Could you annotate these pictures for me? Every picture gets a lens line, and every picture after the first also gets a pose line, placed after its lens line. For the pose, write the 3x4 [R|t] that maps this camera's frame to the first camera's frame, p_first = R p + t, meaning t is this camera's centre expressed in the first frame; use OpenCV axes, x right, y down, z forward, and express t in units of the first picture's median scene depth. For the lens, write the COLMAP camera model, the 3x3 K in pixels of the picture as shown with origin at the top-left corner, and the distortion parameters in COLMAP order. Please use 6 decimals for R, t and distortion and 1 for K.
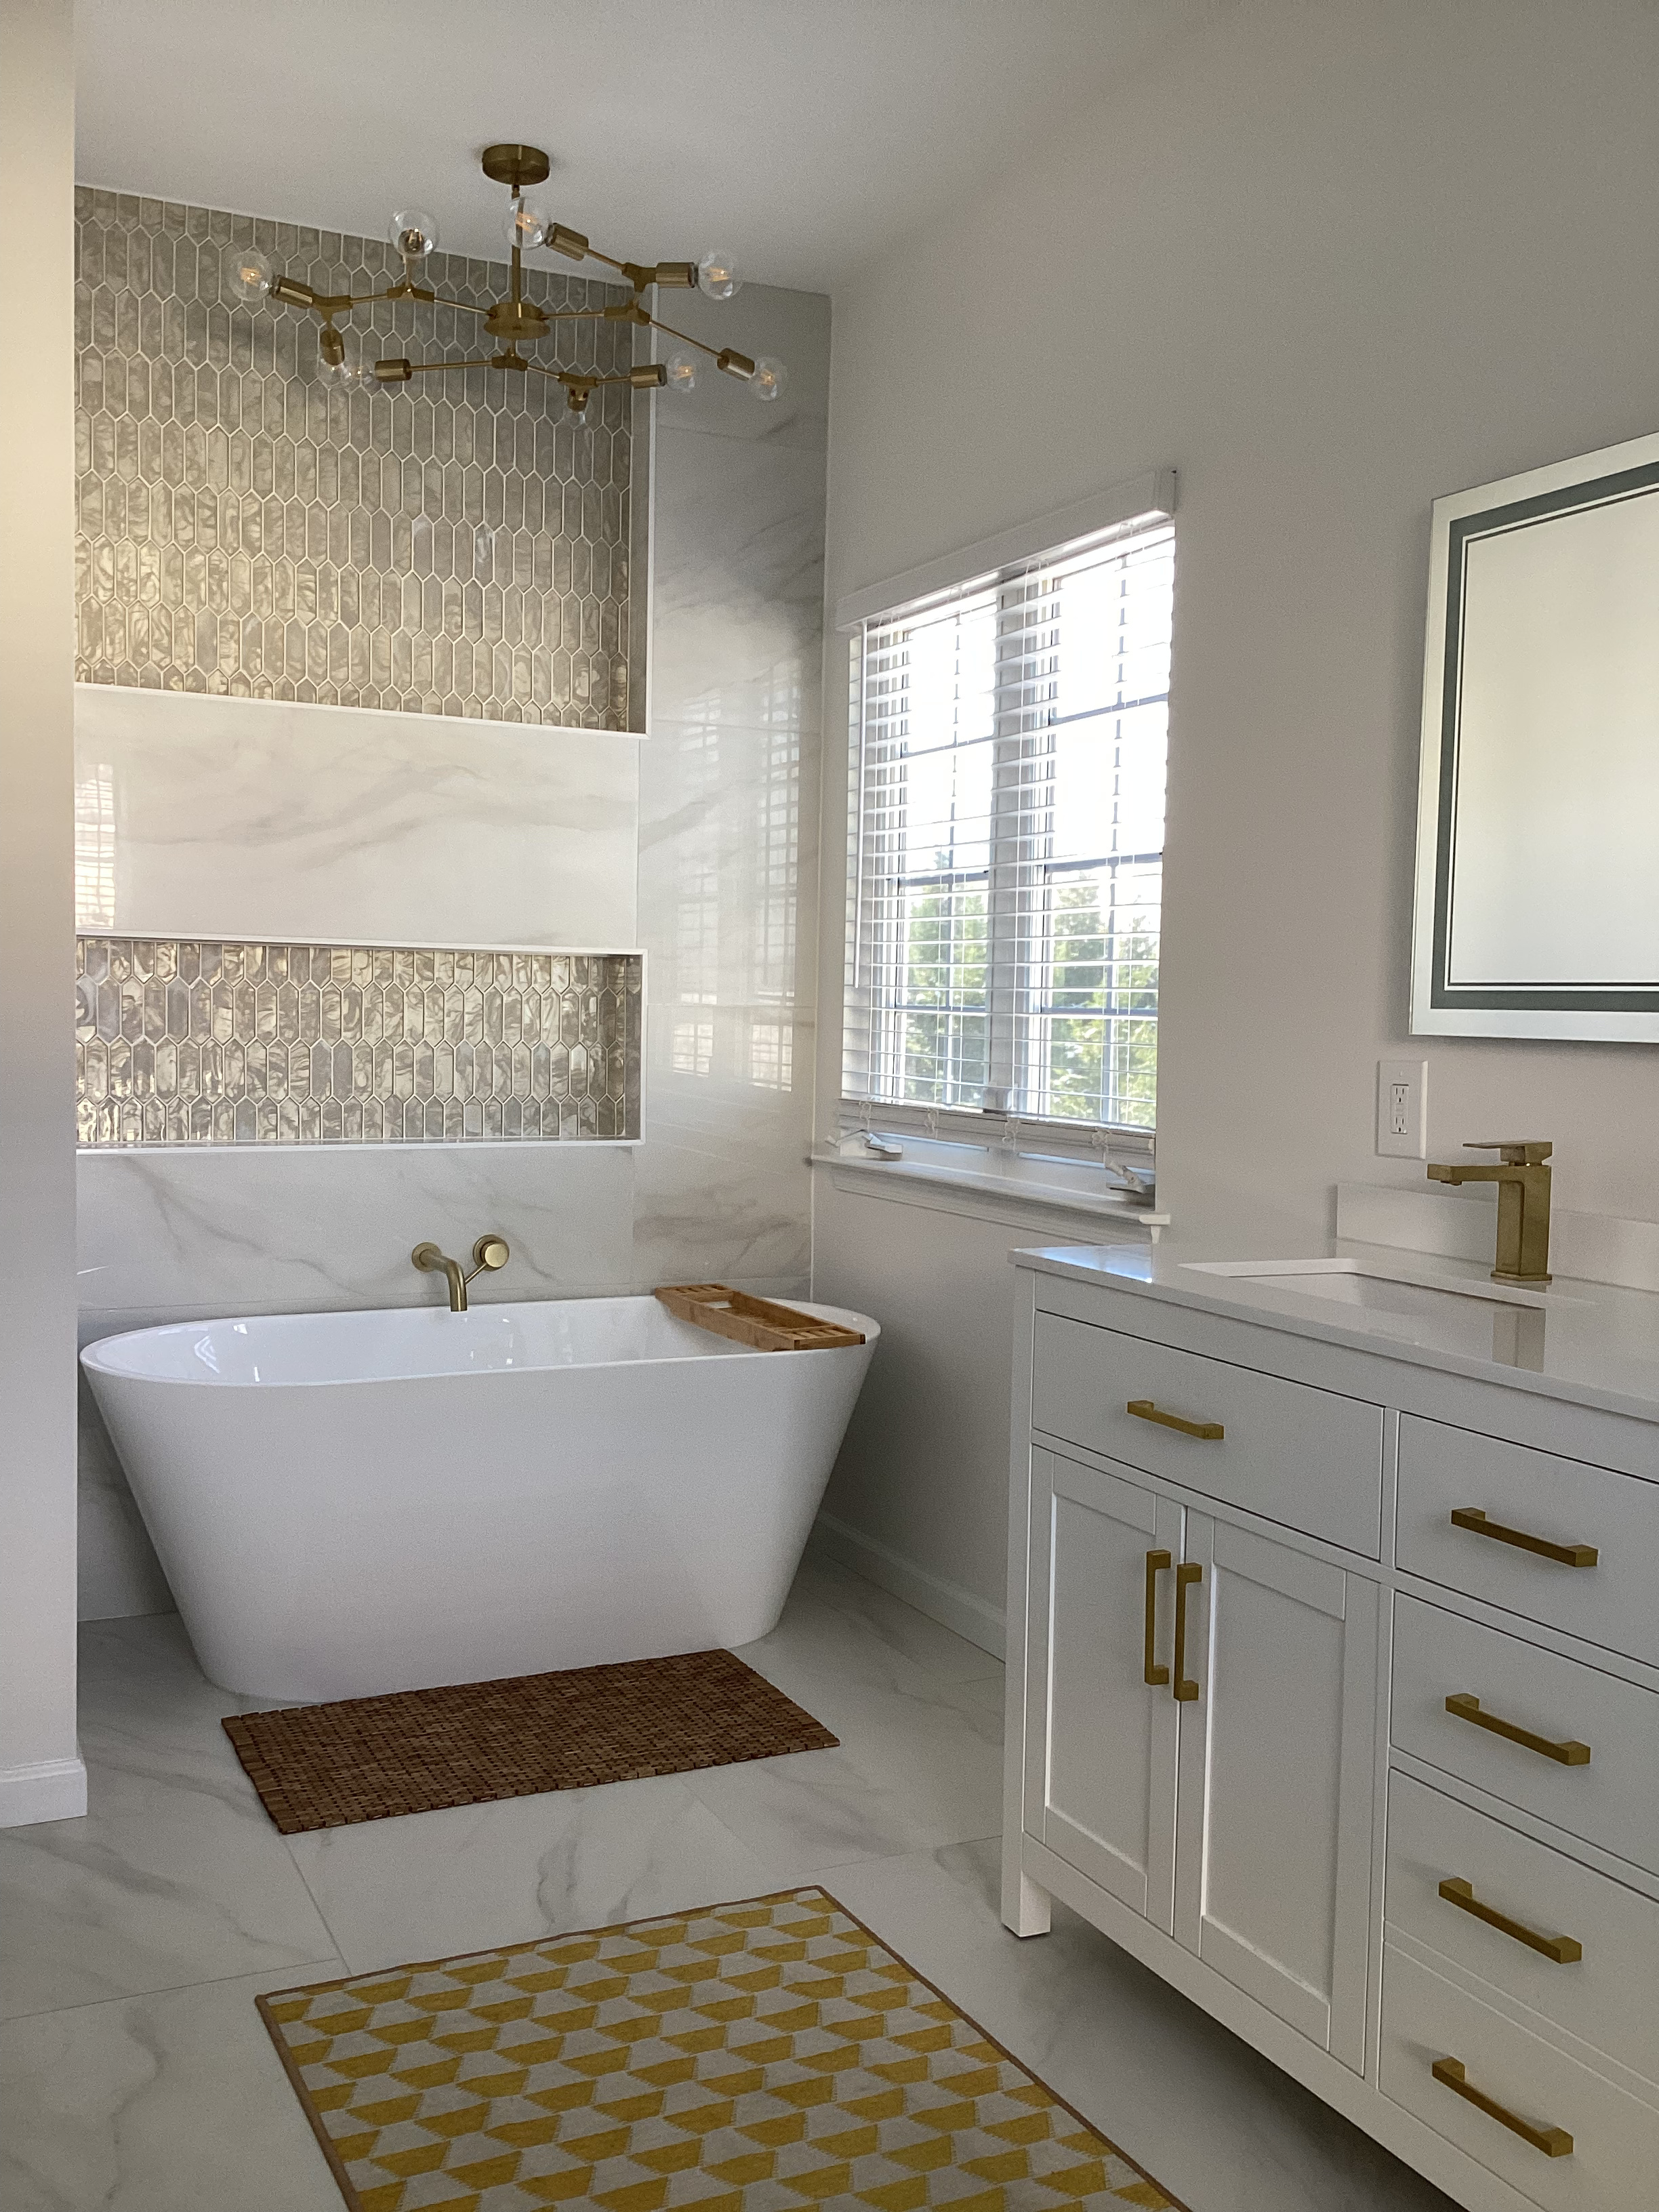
lens RADIAL K [[1989.9, 0, 817.9], [0, 1989.9, 1114.9], [0, 0, 1]] dist [0.137673, -0.303732]
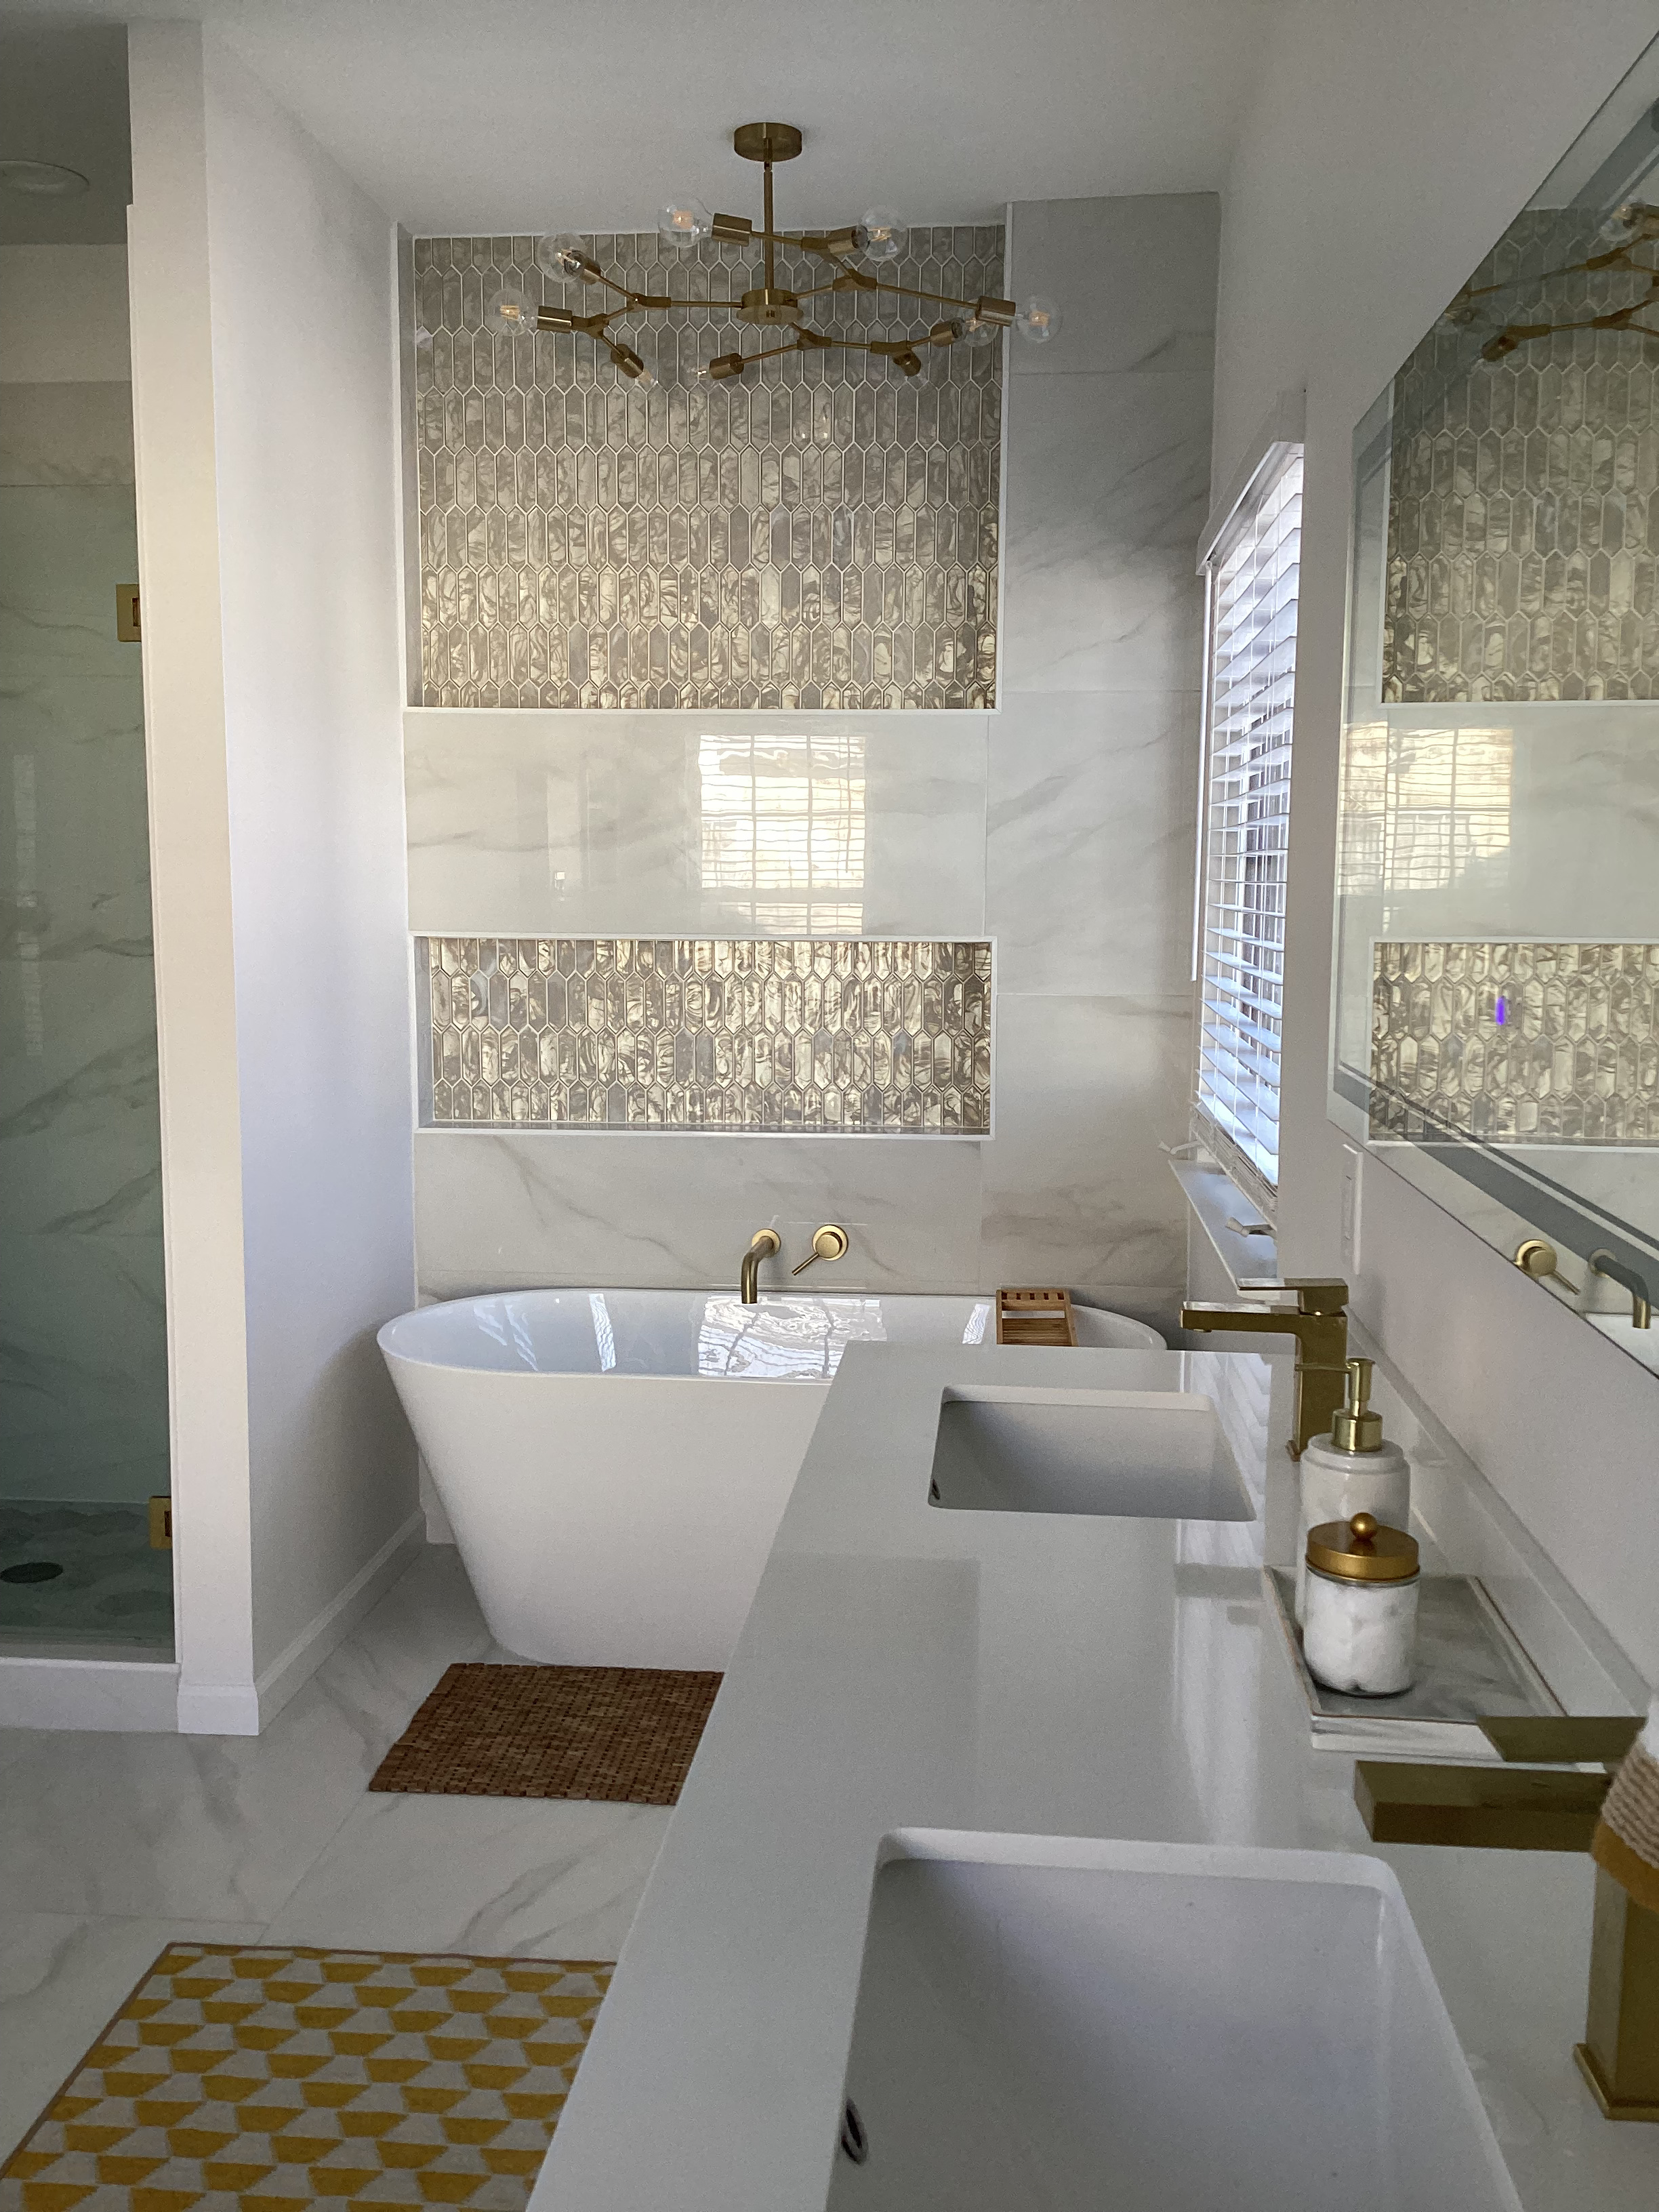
lens RADIAL K [[1977.6, 0, 824.5], [0, 1977.6, 1117.0], [0, 0, 1]] dist [0.126088, -0.256833]
pose [[0.859298, 0.045265, -0.509468, 0.353855], [-0.015196, 0.997896, 0.063029, -0.059396], [0.511249, -0.046419, 0.858178, 0.151598]]
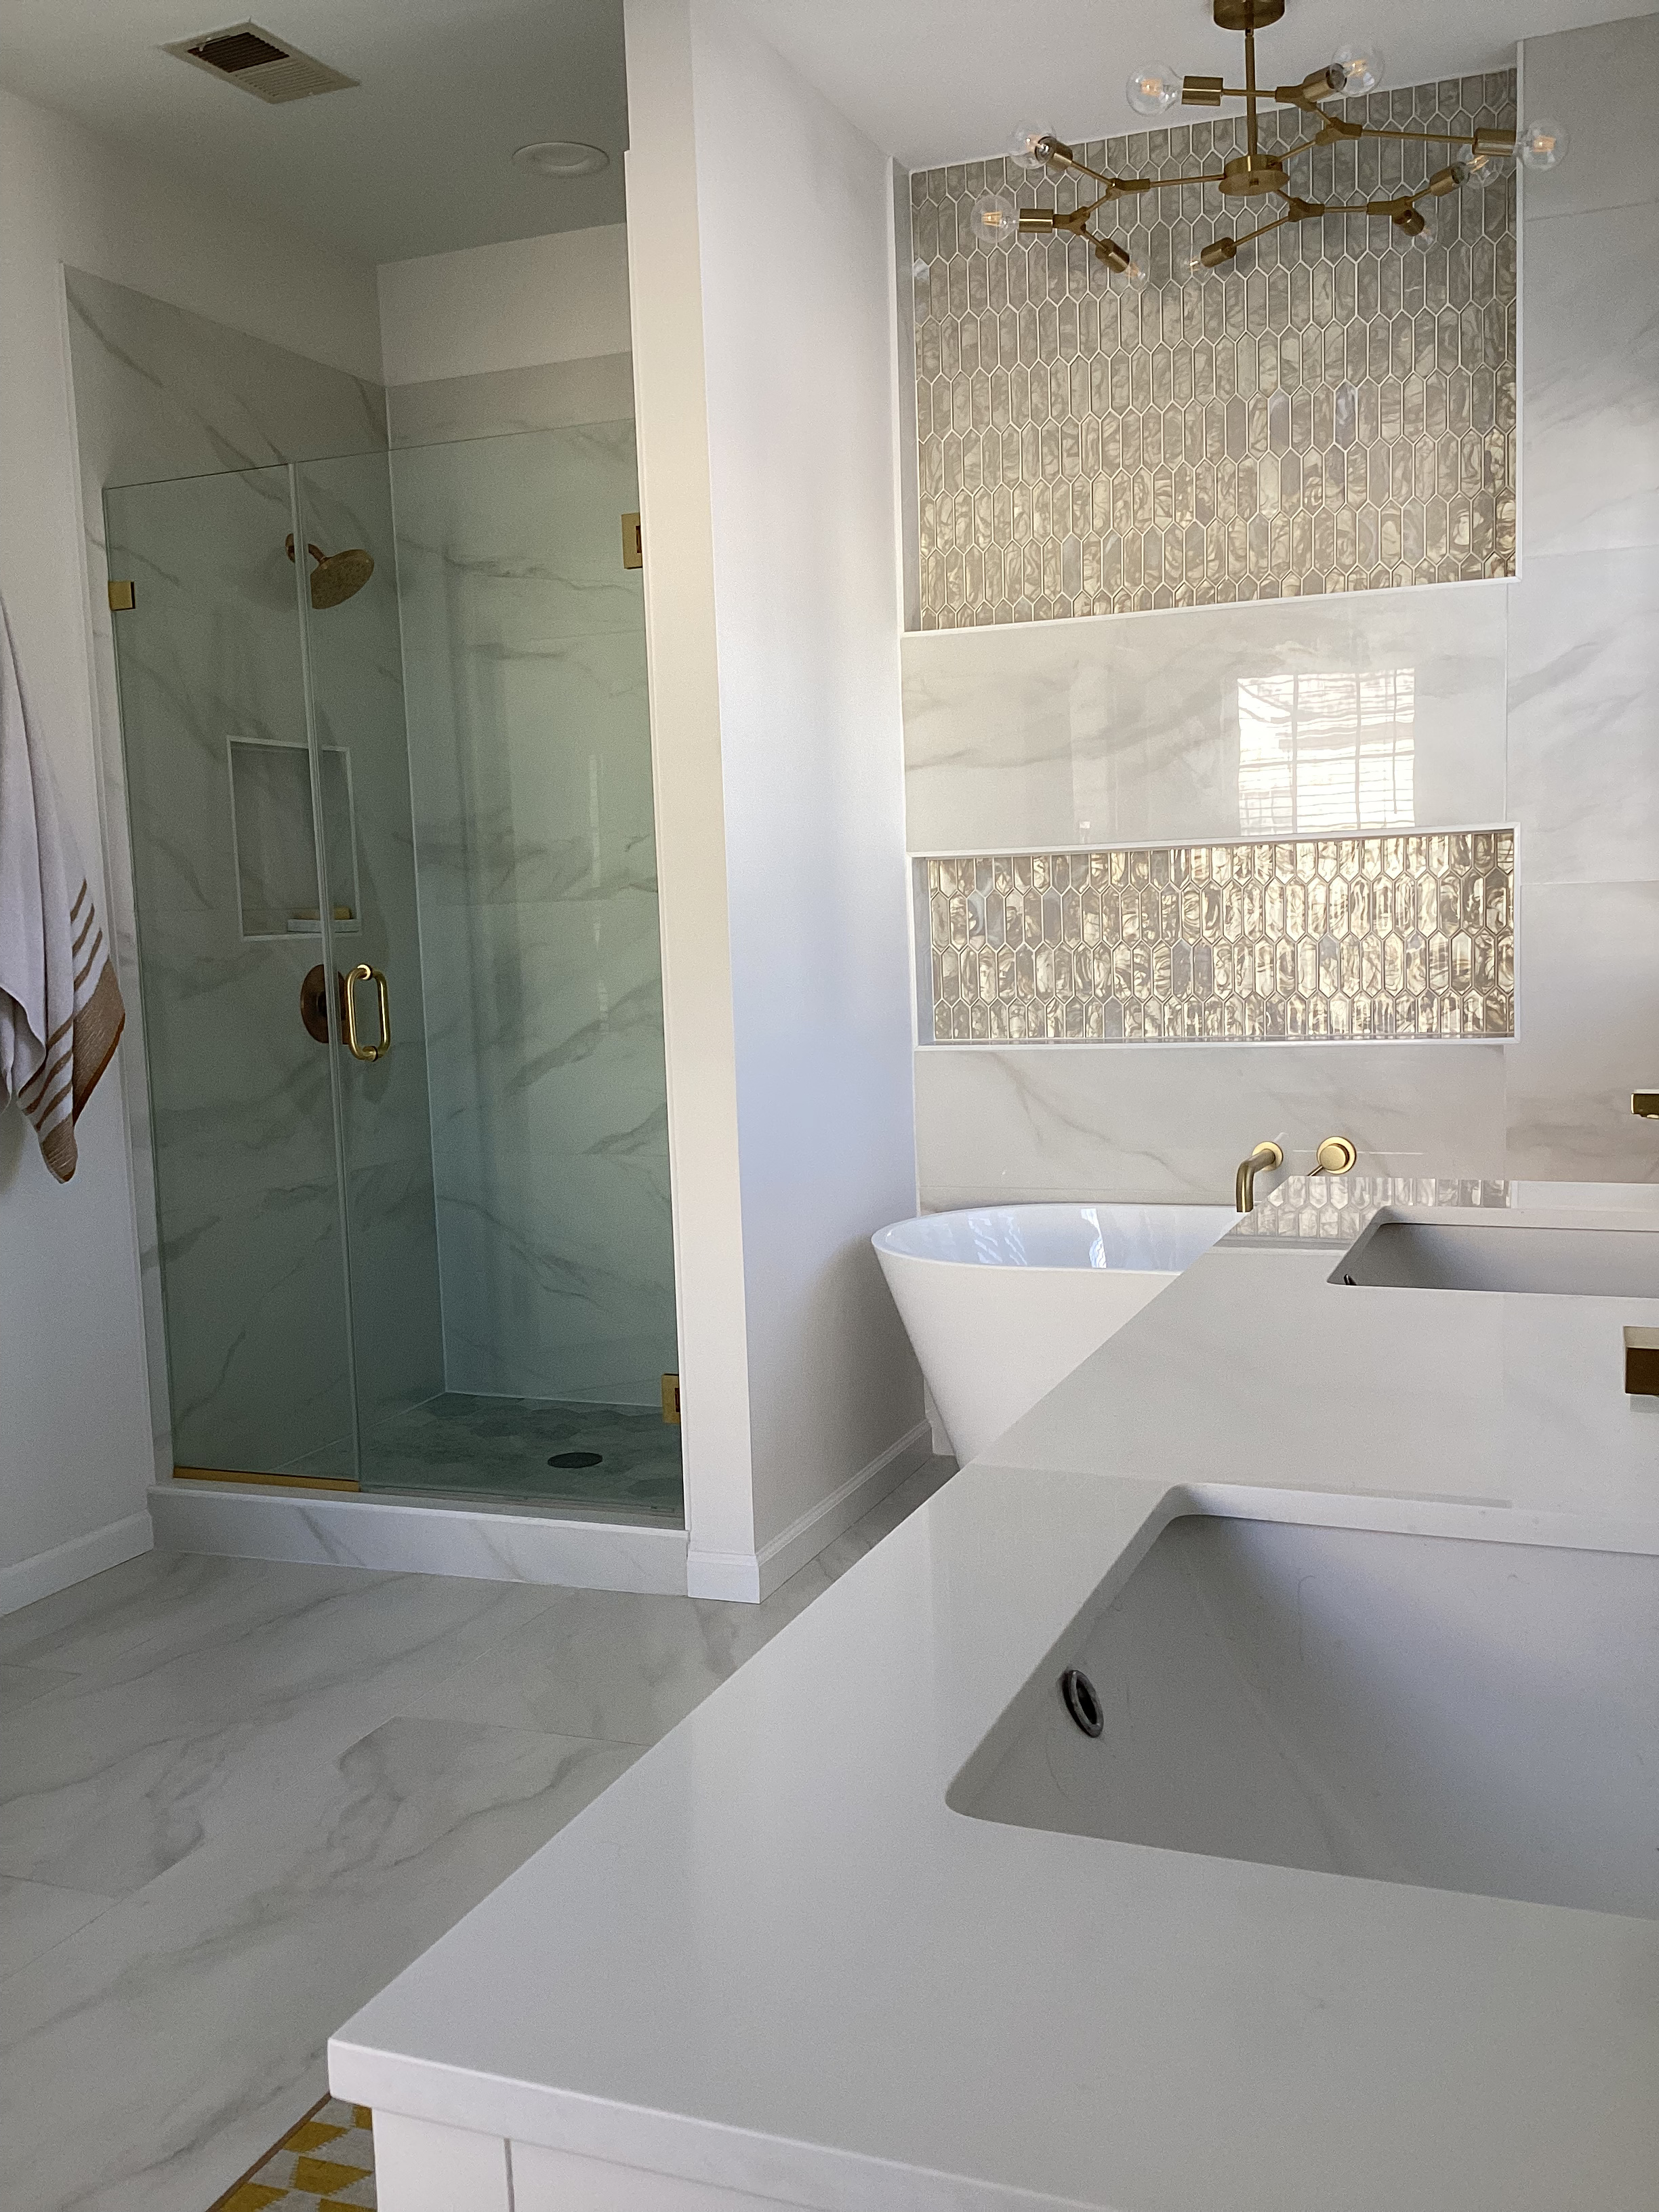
lens RADIAL K [[1988.2, 0, 820.0], [0, 1988.2, 1116.5], [0, 0, 1]] dist [0.126289, -0.260796]
pose [[0.679096, 0.033553, -0.733282, 0.388683], [0.010557, 0.998405, 0.055461, -0.005912], [0.733973, -0.045405, 0.677659, 0.173549]]
